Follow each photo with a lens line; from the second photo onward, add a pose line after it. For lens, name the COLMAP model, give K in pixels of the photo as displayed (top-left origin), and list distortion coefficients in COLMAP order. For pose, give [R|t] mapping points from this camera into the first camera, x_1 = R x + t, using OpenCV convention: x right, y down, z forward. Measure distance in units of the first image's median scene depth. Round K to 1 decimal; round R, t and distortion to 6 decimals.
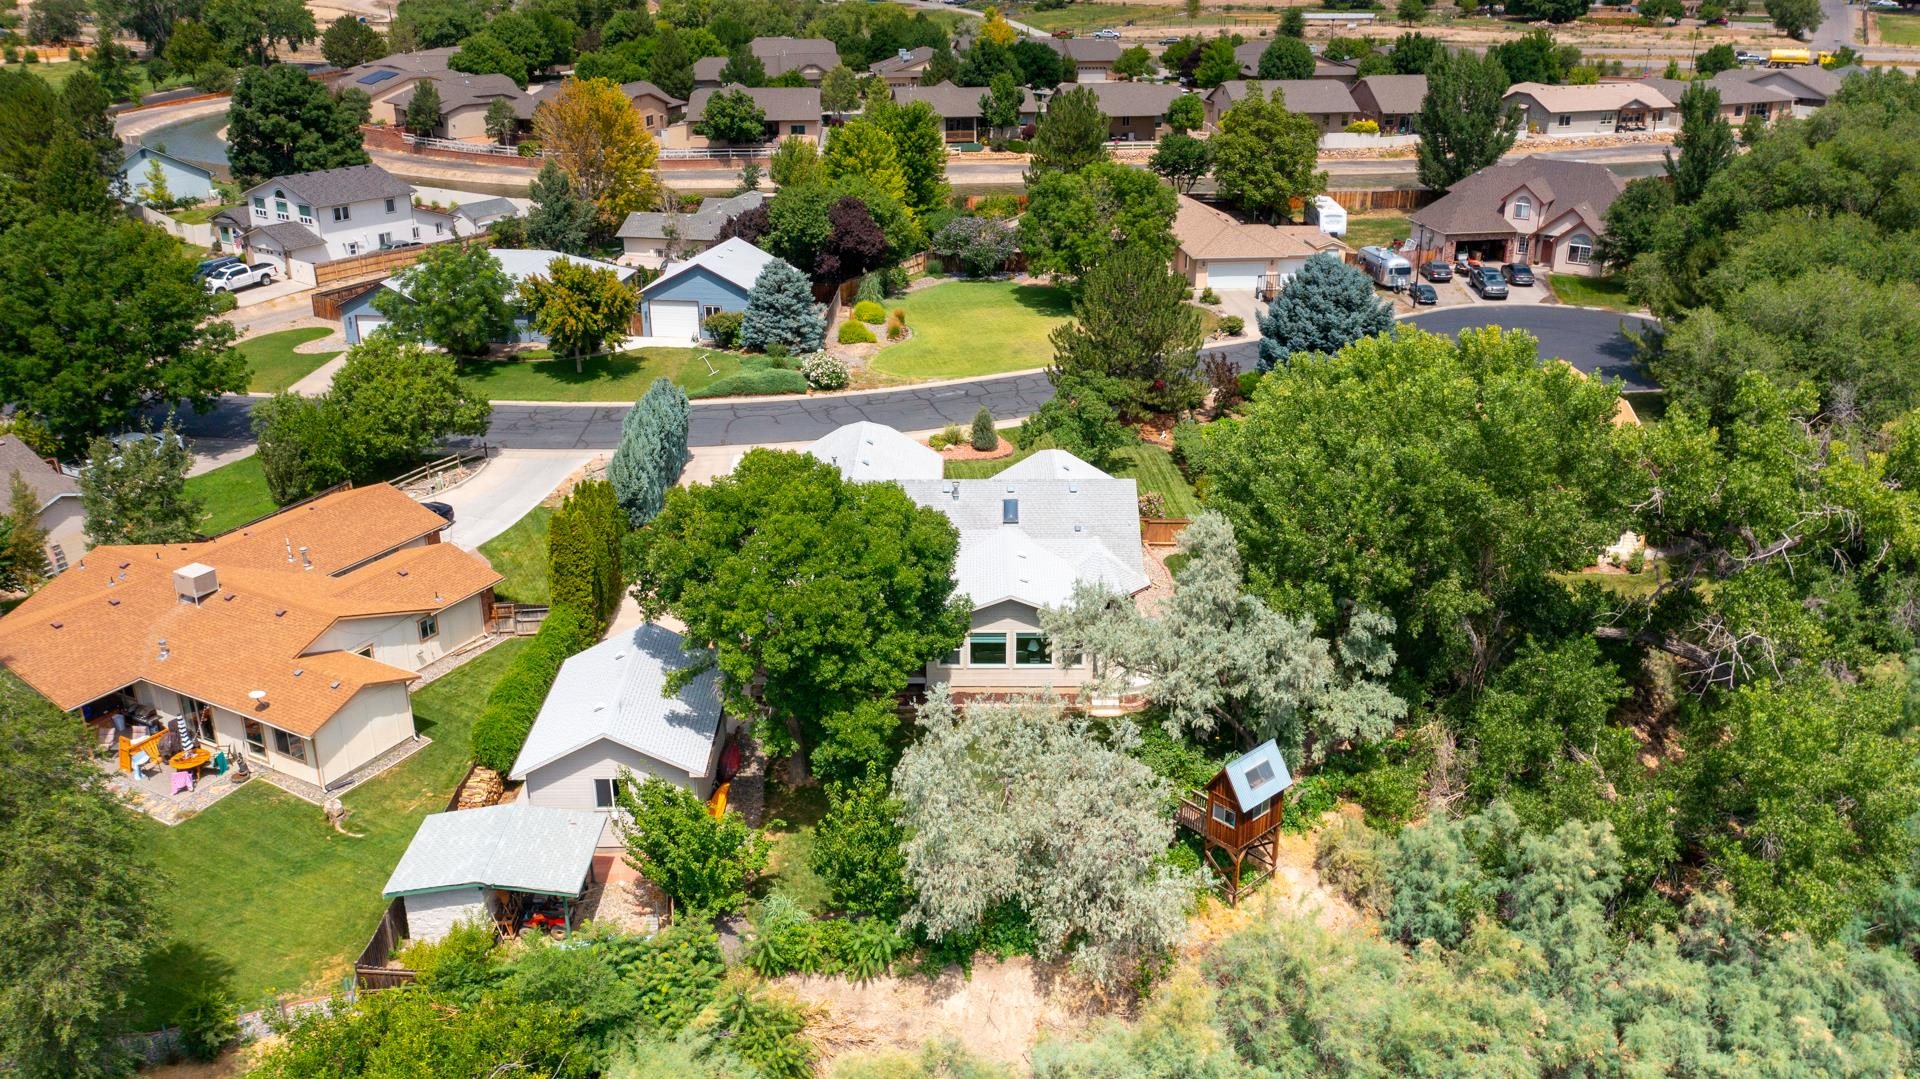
lens RADIAL K [[1520.3, 0, 960.0], [0, 1520.3, 539.5], [0, 0, 1]] dist [-0.012068, 0.000216]
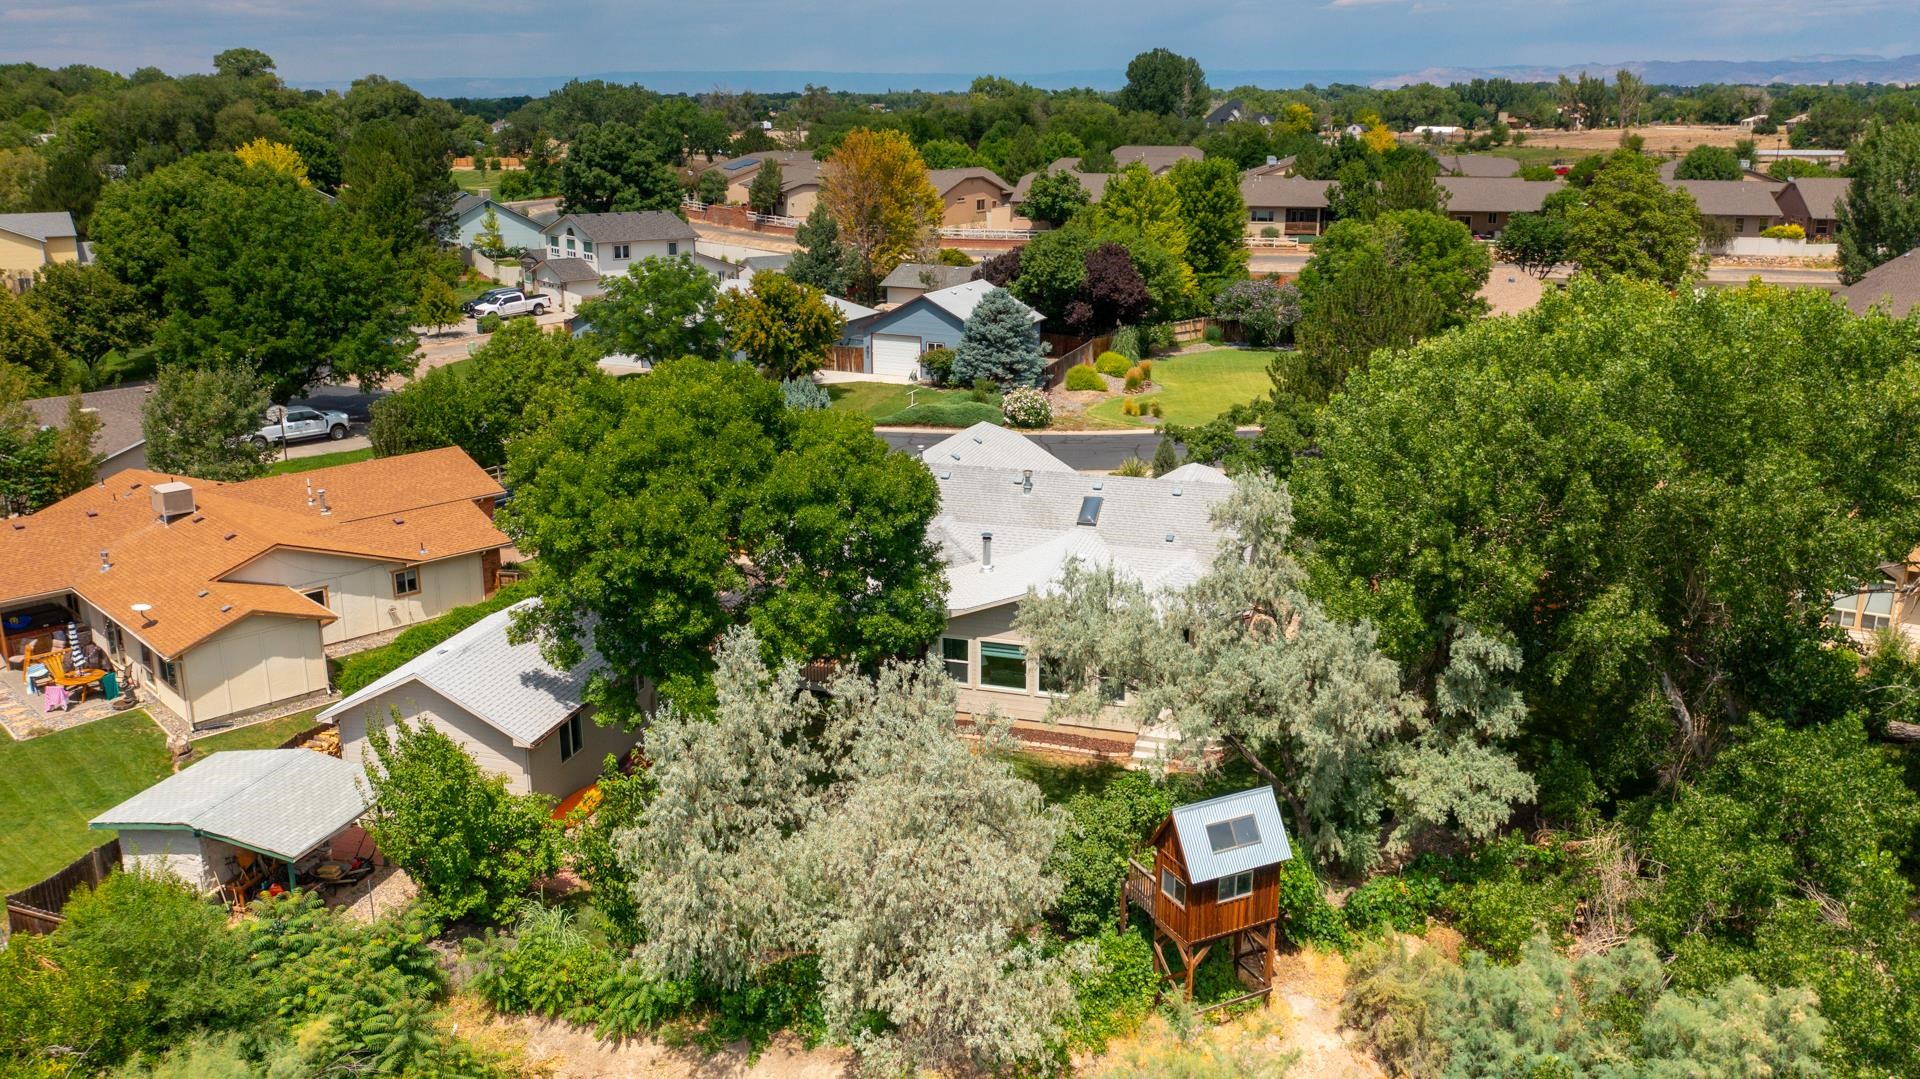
lens RADIAL K [[1520.3, 0, 960.0], [0, 1520.3, 539.5], [0, 0, 1]] dist [-0.012068, 0.000216]
pose [[0.959028, 0.084414, -0.270443, 0.186460], [-0.112412, 0.989601, -0.089743, 0.075443], [0.260055, 0.116467, 0.958544, 0.242245]]
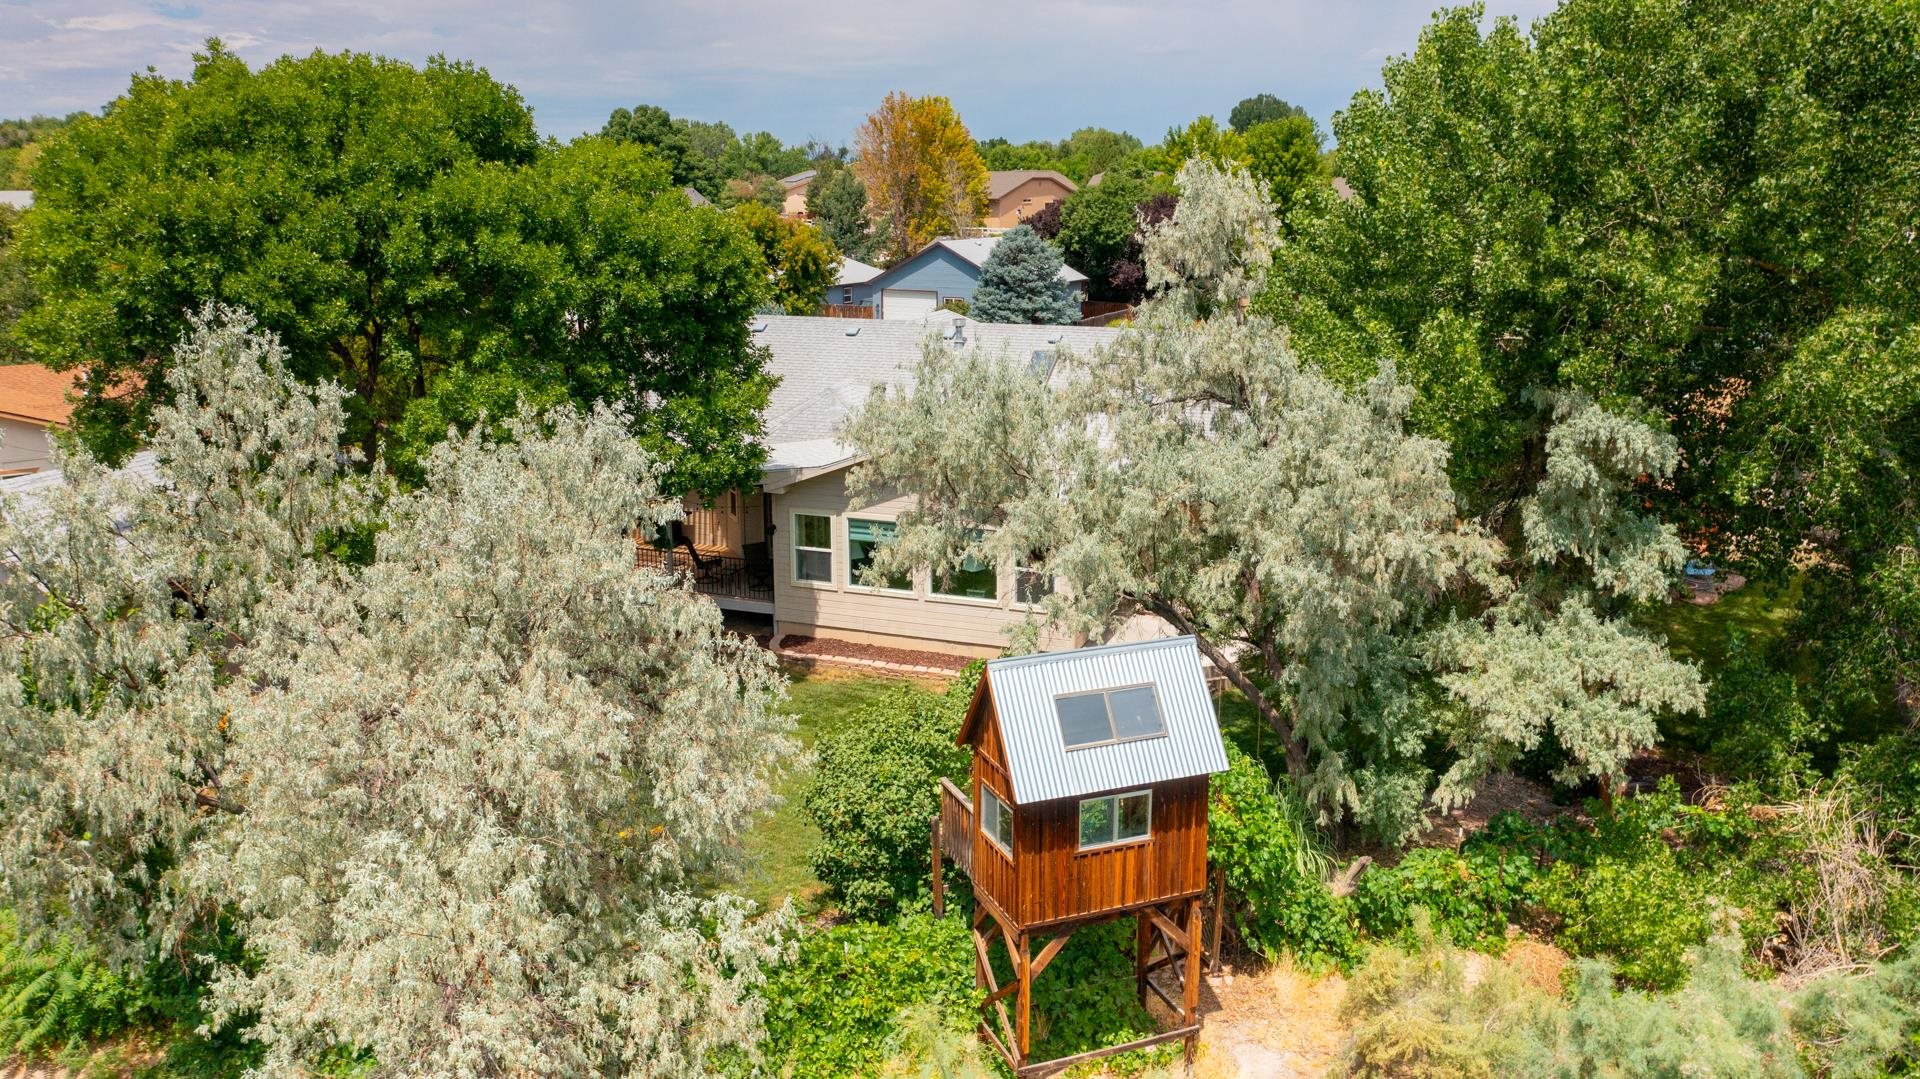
lens RADIAL K [[1527.1, 0, 958.0], [0, 1527.1, 532.2], [0, 0, 1]] dist [-0.010277, -0.008661]
pose [[0.935256, 0.084693, -0.343690, 0.207727], [-0.138589, 0.981053, -0.135379, 0.123325], [0.325713, 0.174246, 0.929274, 0.494817]]
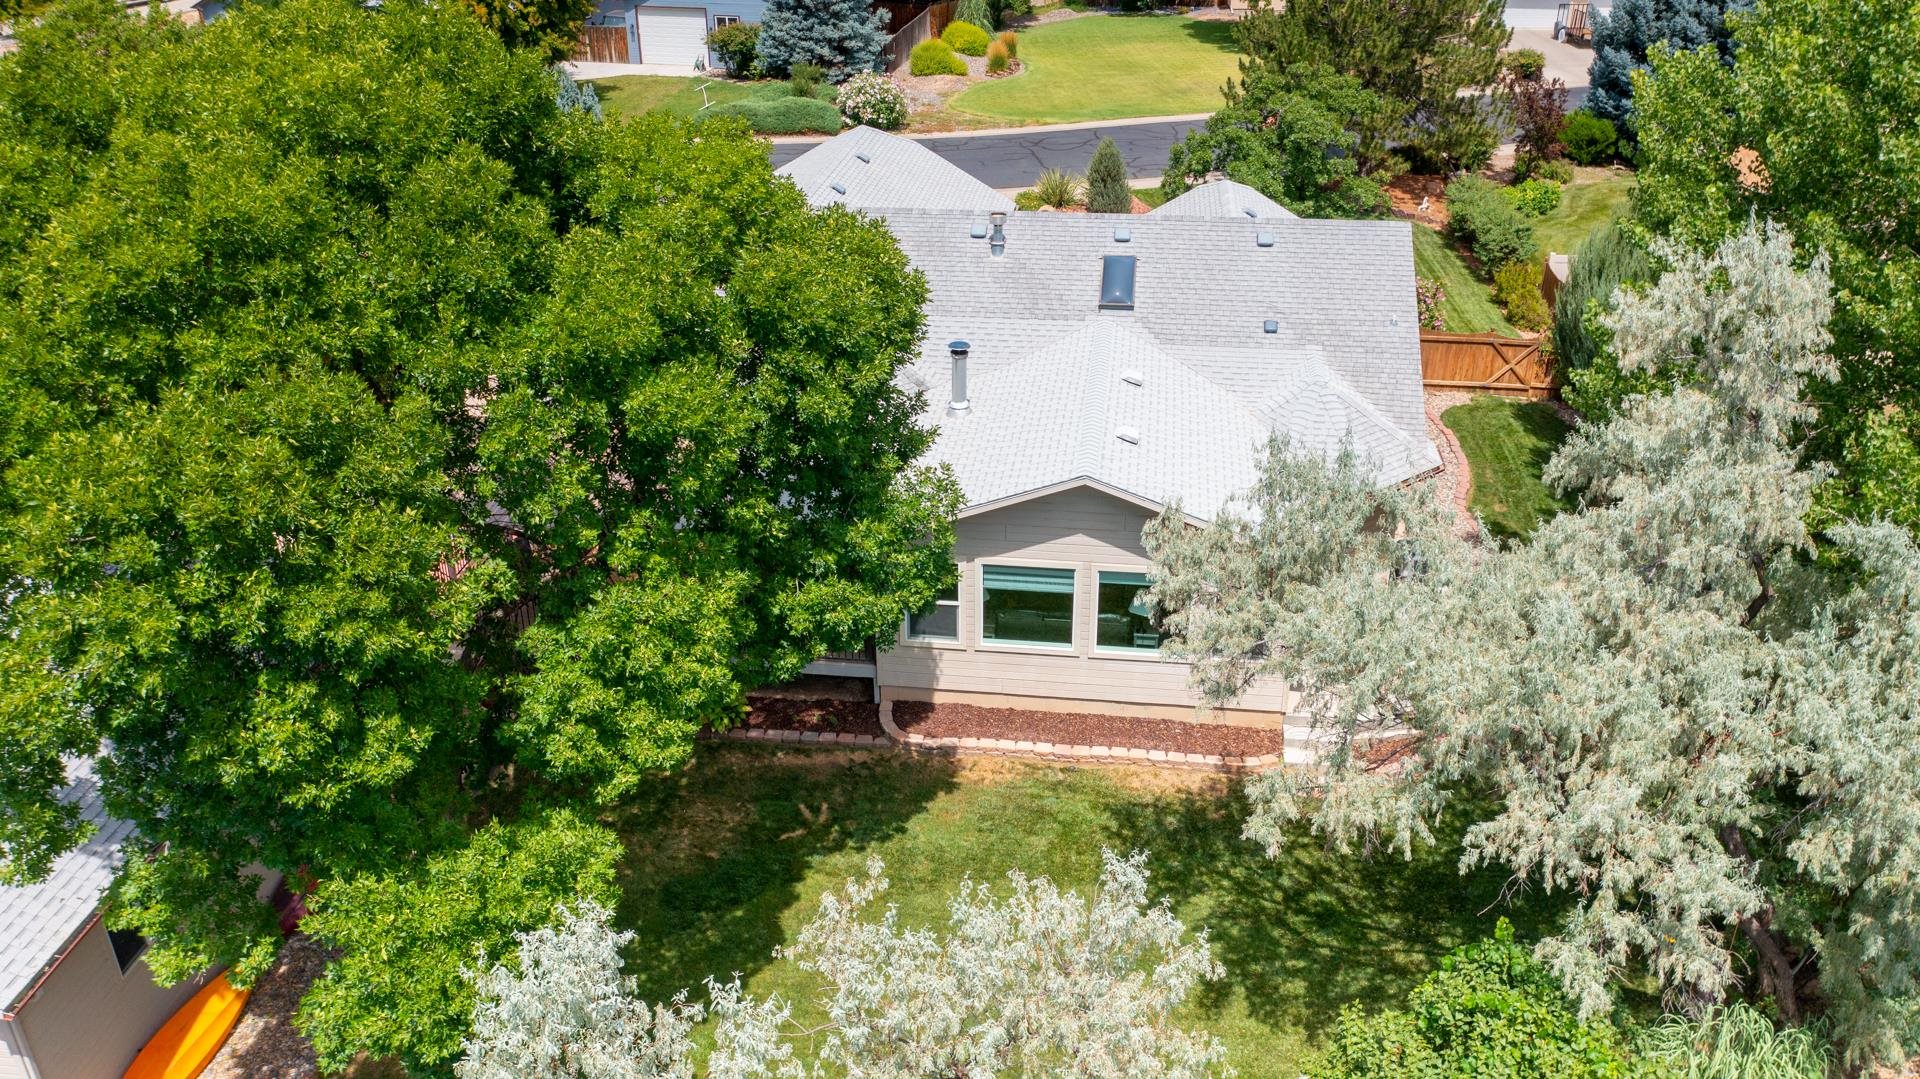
lens RADIAL K [[1520.3, 0, 960.0], [0, 1520.3, 539.5], [0, 0, 1]] dist [-0.012068, 0.000216]
pose [[0.992689, 0.053973, -0.107957, 0.040372], [-0.044254, 0.994915, 0.090478, 0.018083], [0.112292, -0.085039, 0.990030, 0.568662]]
